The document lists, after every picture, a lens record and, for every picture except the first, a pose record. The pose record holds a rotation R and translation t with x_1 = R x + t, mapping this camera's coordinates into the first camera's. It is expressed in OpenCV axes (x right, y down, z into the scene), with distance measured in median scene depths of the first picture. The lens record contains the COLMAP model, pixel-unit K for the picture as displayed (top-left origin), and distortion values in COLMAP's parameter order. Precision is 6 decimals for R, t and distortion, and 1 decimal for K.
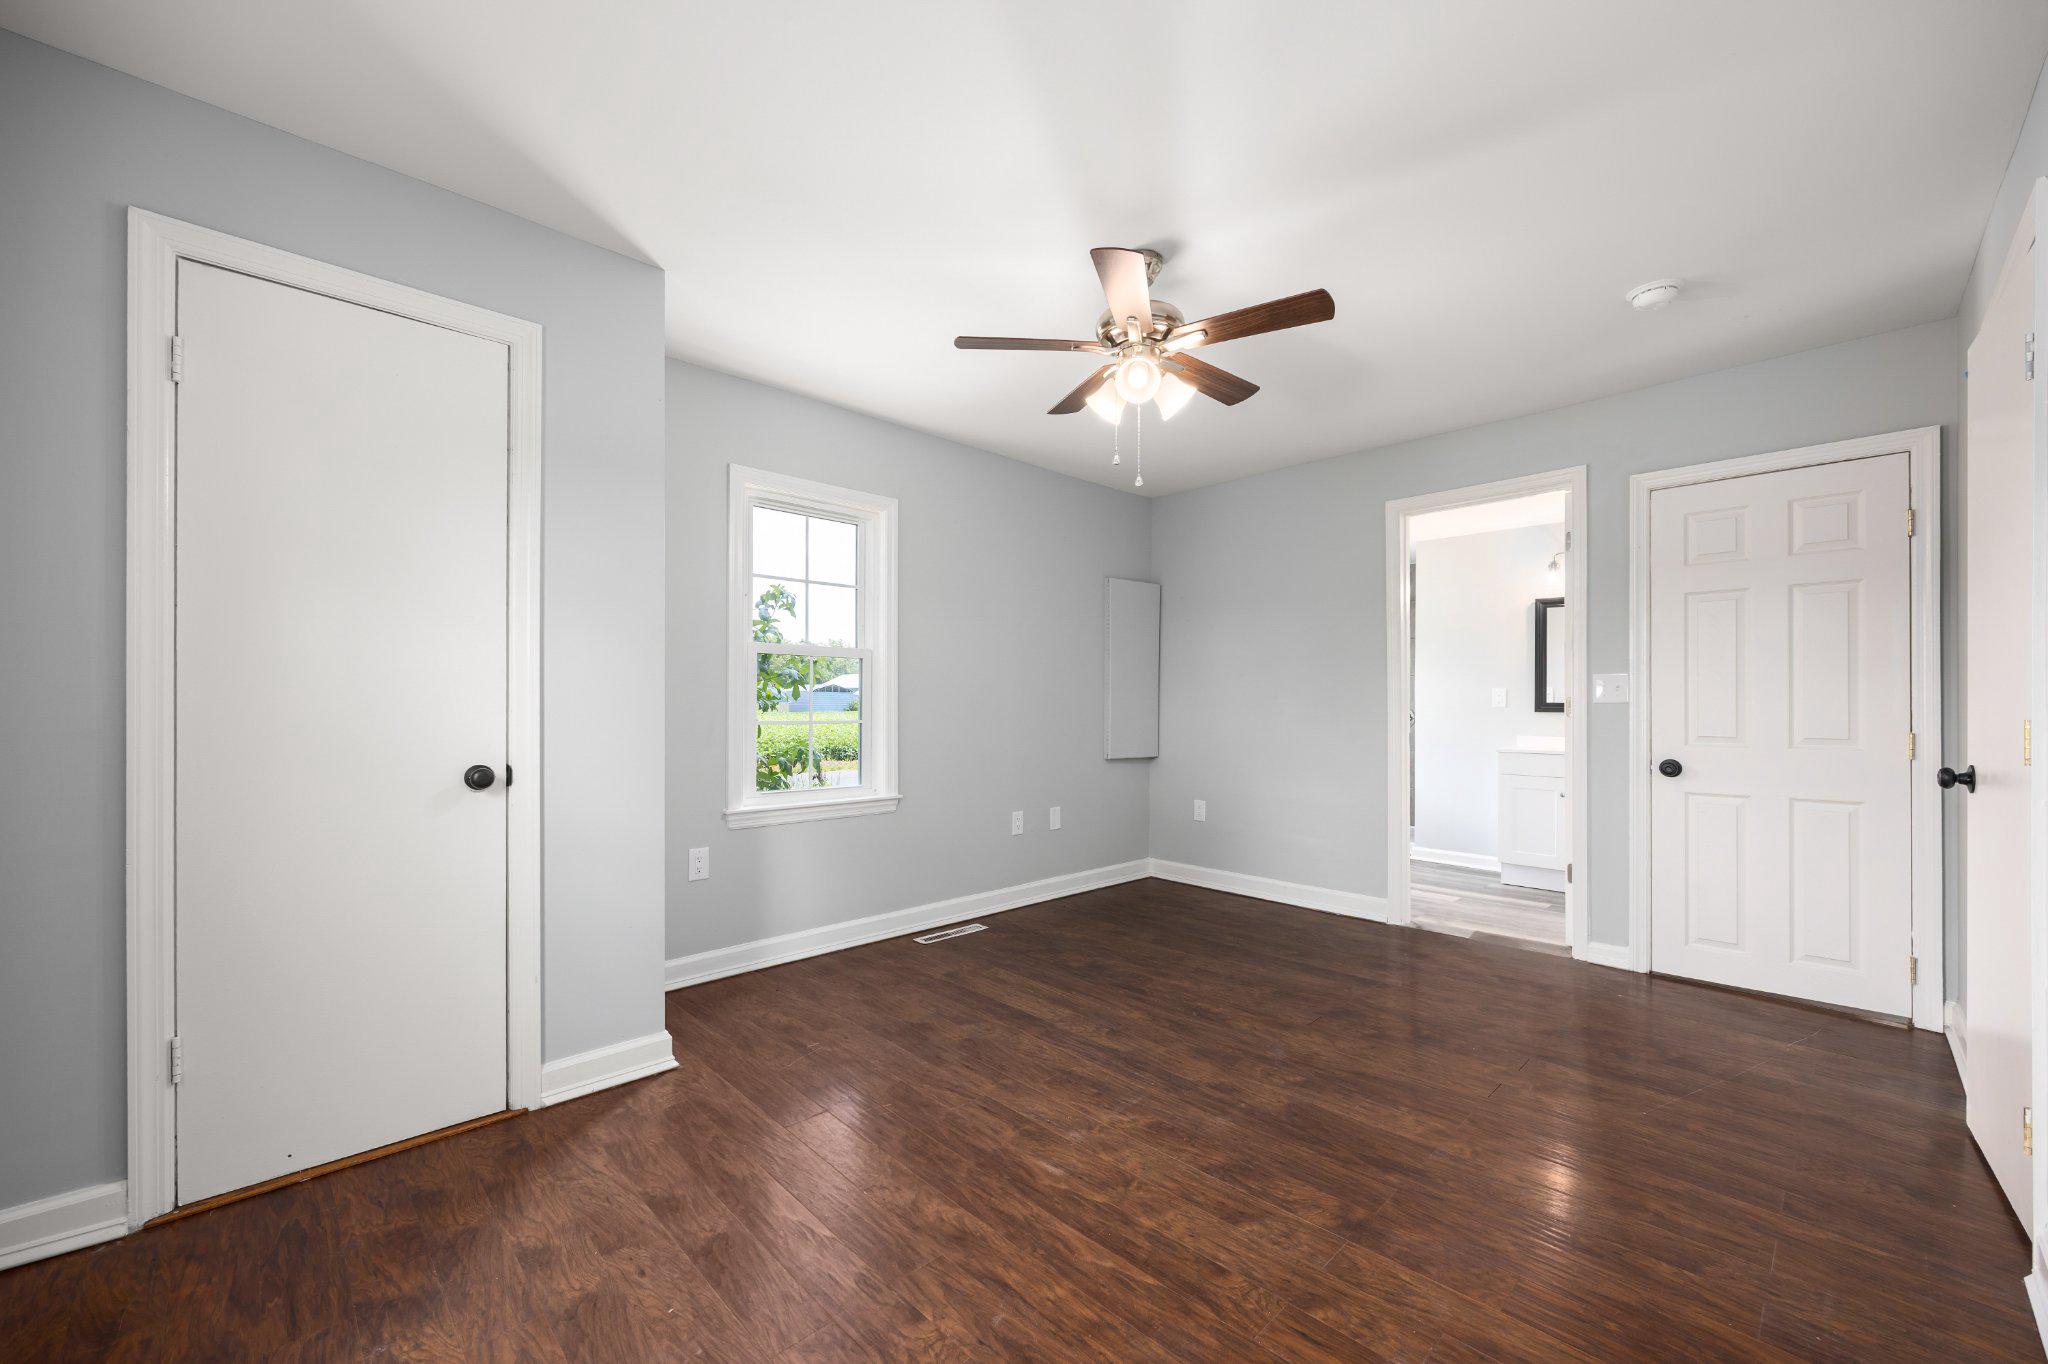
lens RADIAL K [[809.2, 0, 1026.3], [0, 809.2, 700.2], [0, 0, 1]] dist [-0.002856, 0.000293]
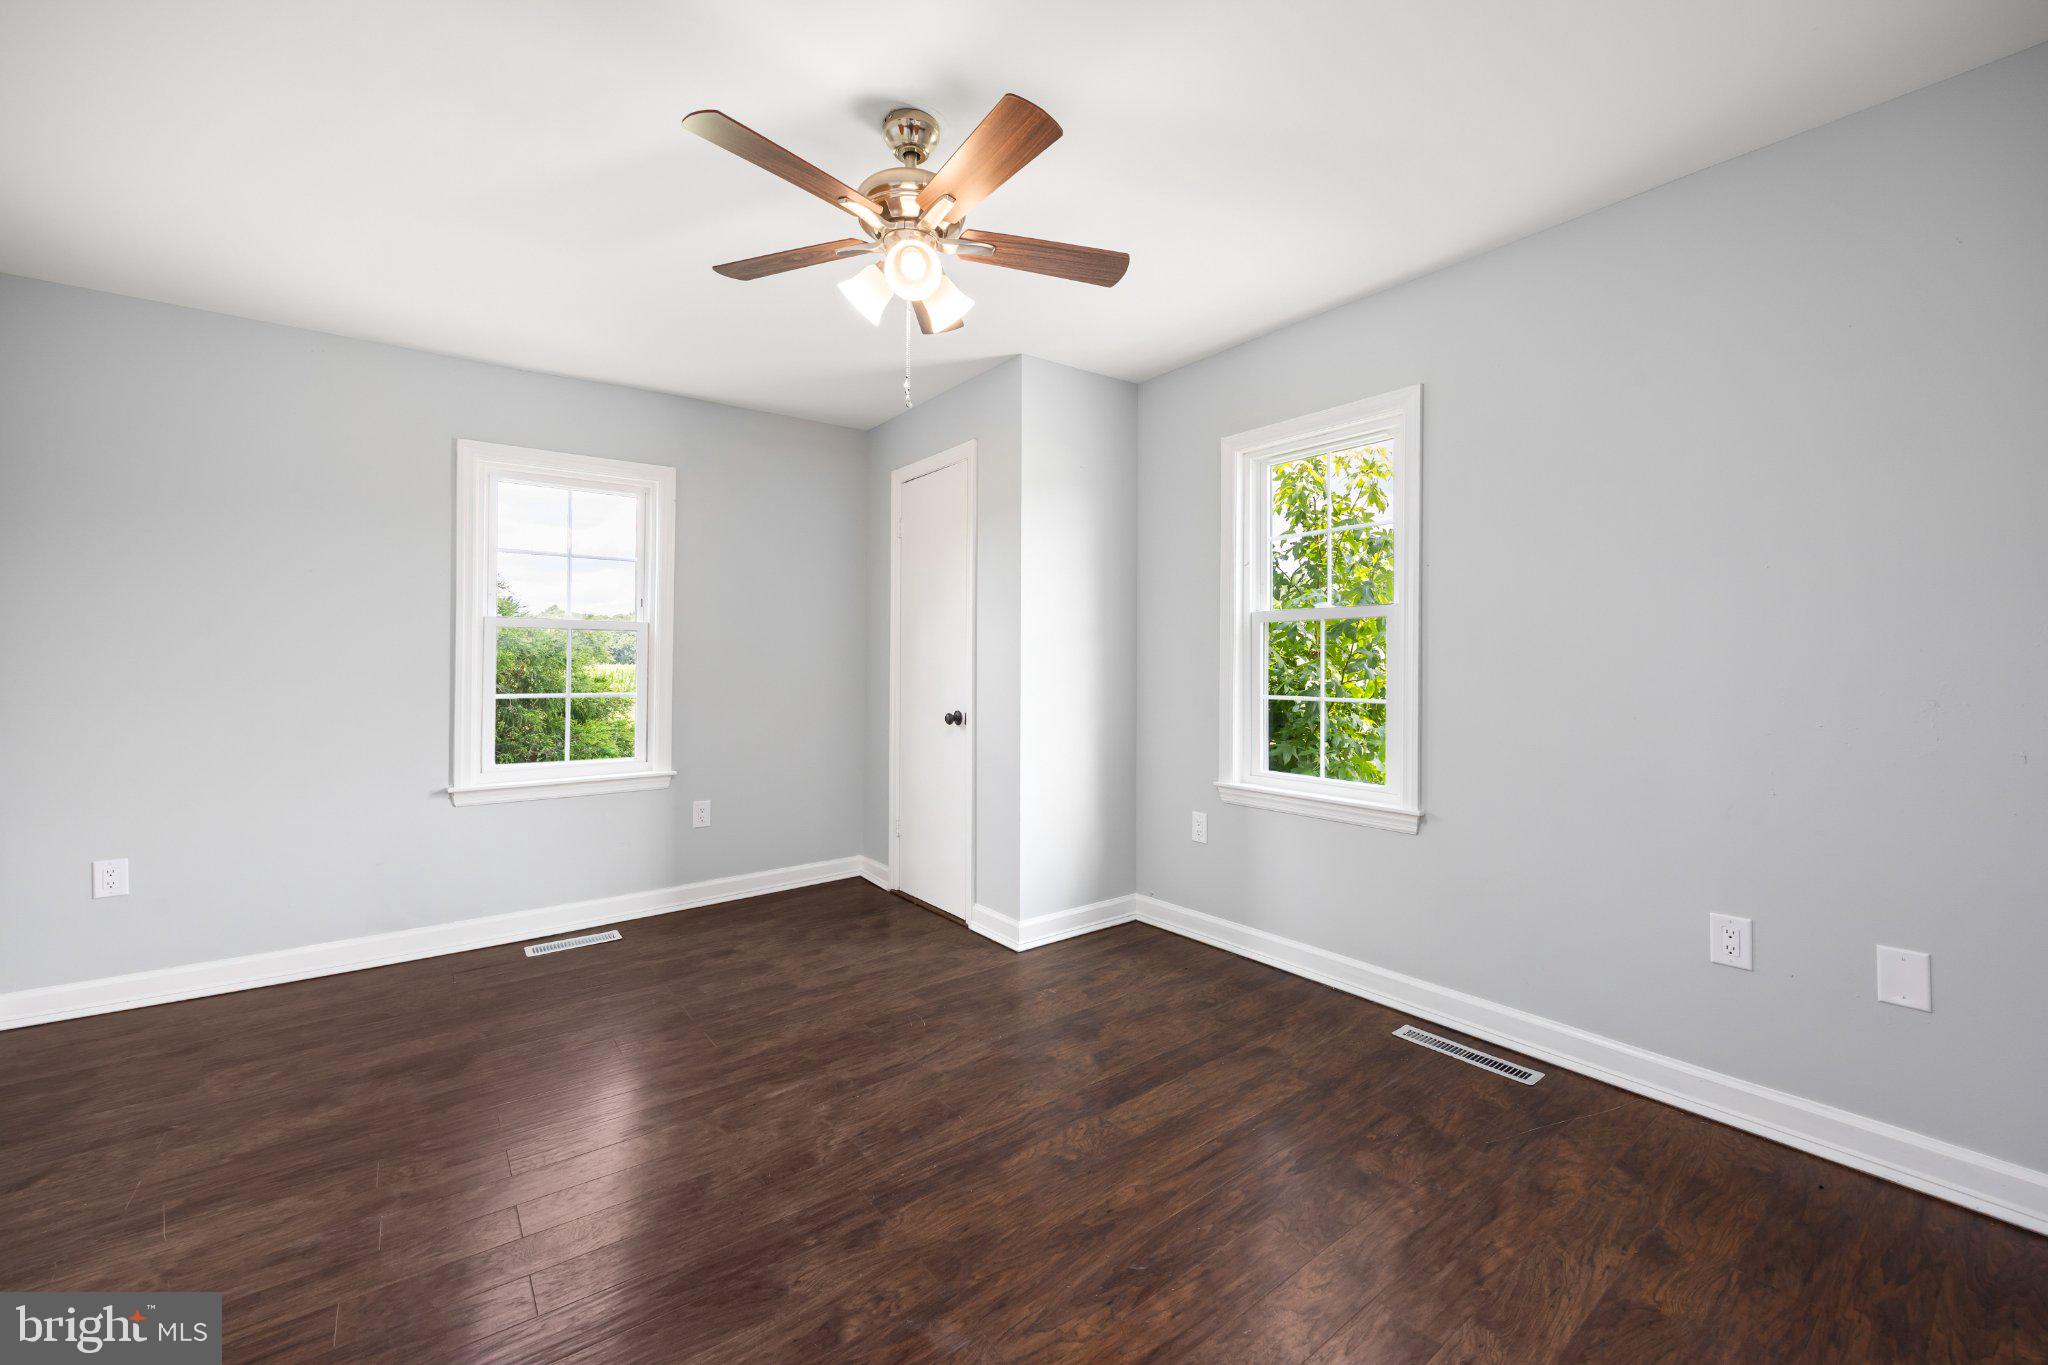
lens RADIAL K [[809.2, 0, 1021.7], [0, 809.2, 663.8], [0, 0, 1]] dist [-0.002856, 0.000293]
pose [[-0.120055, -0.007491, -0.992739, 0.834106], [0.002323, 0.999967, -0.007827, -0.004682], [0.992765, -0.003246, -0.120034, 1.105975]]
